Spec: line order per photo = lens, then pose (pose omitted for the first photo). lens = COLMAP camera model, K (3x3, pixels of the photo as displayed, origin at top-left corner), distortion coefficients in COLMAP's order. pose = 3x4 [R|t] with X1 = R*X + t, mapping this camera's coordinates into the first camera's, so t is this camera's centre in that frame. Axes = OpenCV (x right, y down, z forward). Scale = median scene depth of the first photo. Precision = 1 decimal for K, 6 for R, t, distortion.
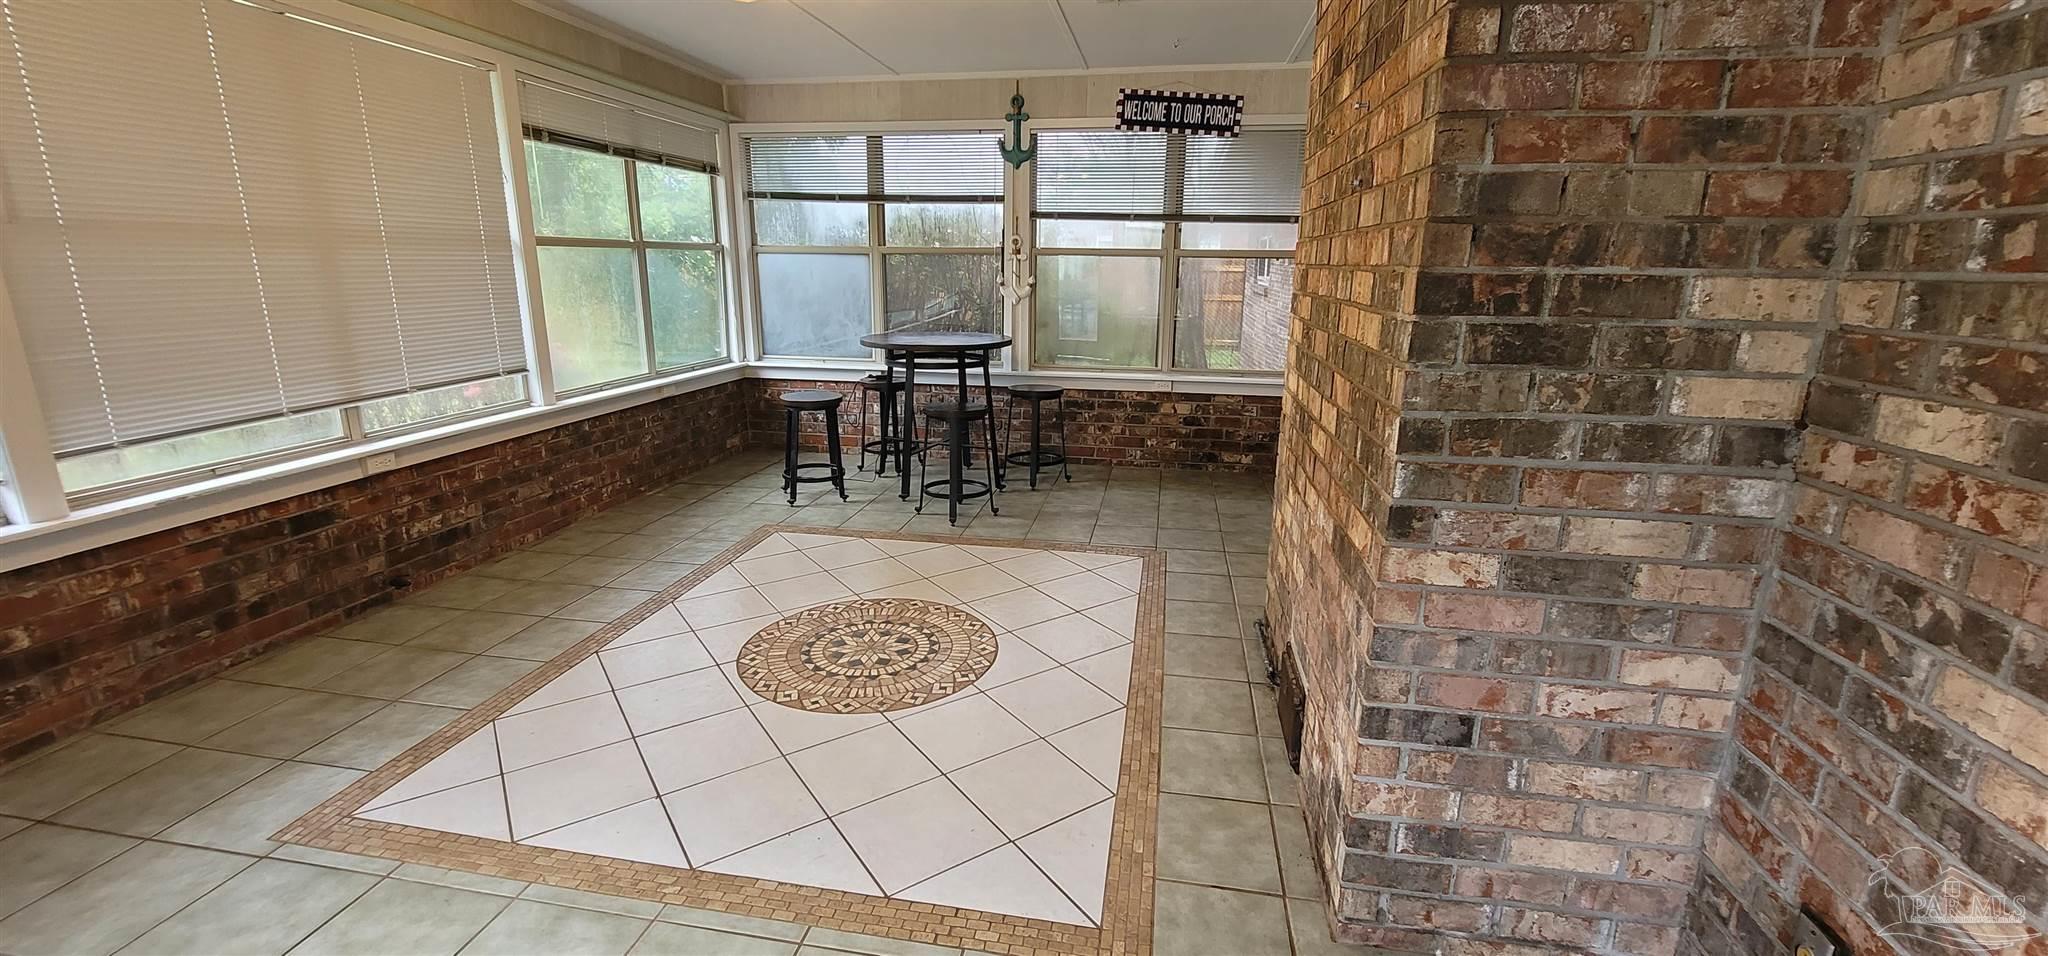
lens RADIAL K [[852.9, 0, 1024.0], [0, 852.9, 478.0], [0, 0, 1]] dist [-0.001287, 0.000313]
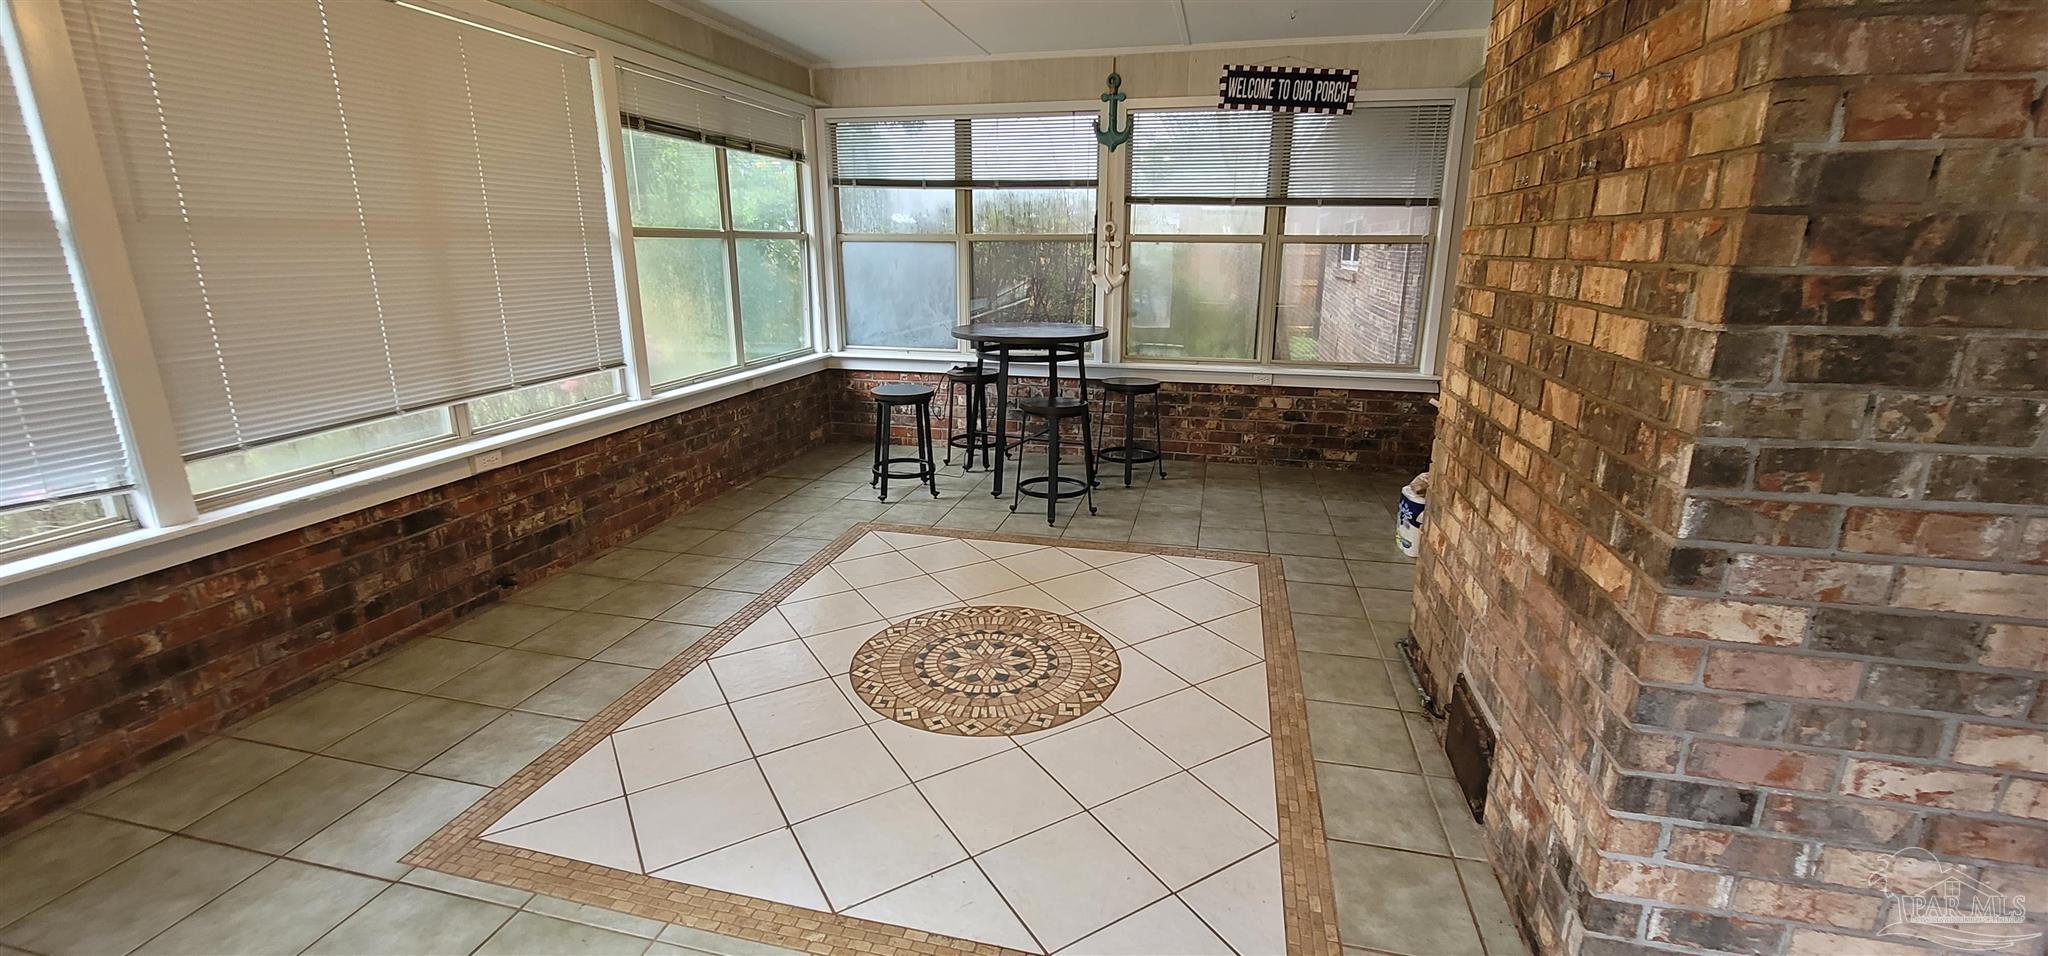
lens RADIAL K [[852.9, 0, 1024.0], [0, 852.9, 478.0], [0, 0, 1]] dist [-0.001287, 0.000313]
pose [[0.998159, 0.009875, -0.059844, -0.093963], [-0.008774, 0.999788, 0.018632, -0.026502], [0.060015, -0.018073, 0.998034, 0.064338]]
